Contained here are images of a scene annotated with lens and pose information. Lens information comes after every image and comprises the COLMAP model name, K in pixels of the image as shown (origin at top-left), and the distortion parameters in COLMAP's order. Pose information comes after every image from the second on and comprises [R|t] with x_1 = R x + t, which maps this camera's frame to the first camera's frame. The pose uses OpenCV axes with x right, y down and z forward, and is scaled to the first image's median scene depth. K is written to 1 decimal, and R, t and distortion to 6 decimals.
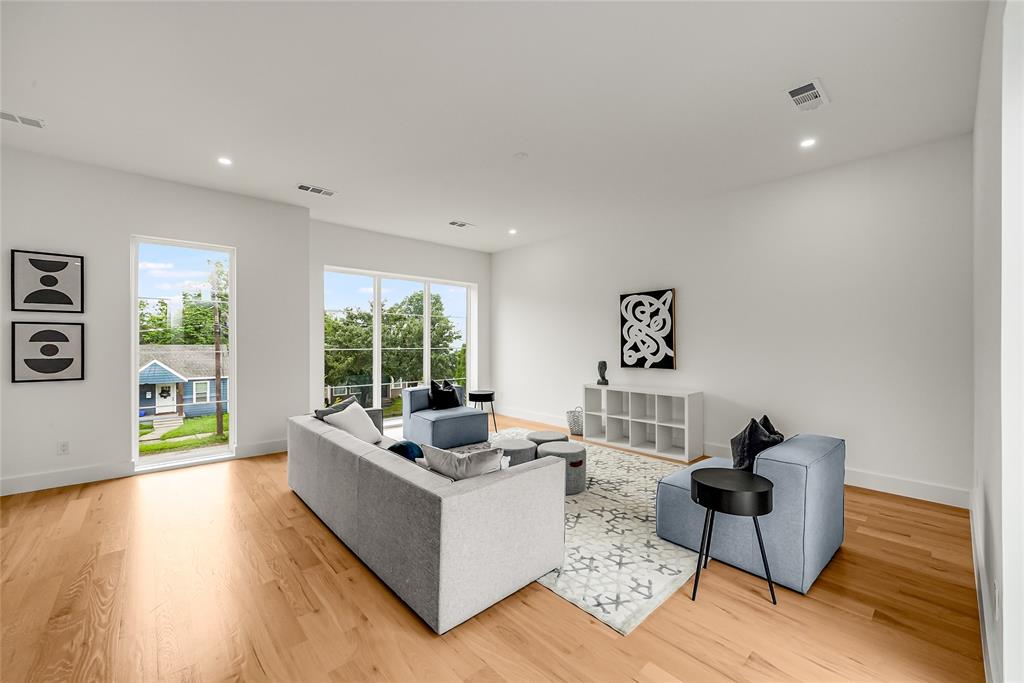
lens RADIAL K [[406.8, 0, 513.9], [0, 406.8, 339.6], [0, 0, 1]] dist [-0.010115, 0.002048]
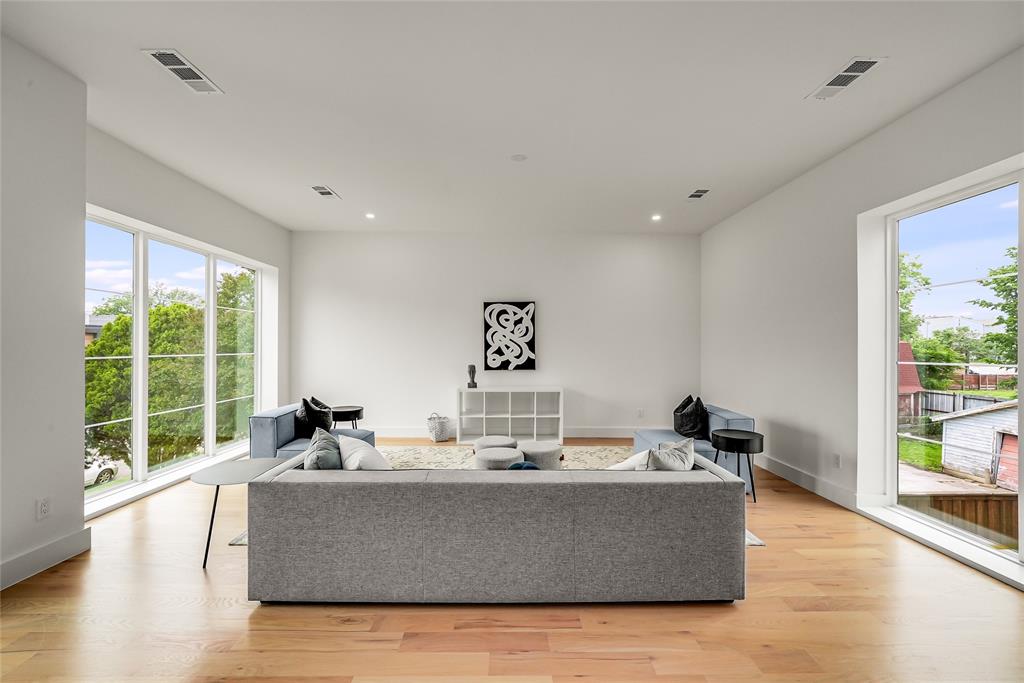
lens RADIAL K [[406.8, 0, 513.3], [0, 406.8, 347.2], [0, 0, 1]] dist [-0.010115, 0.002048]
pose [[0.664321, -0.000047, 0.747447, -0.503704], [-0.007887, 0.999944, 0.007073, -0.000359], [-0.747406, -0.010593, 0.664284, 0.245988]]
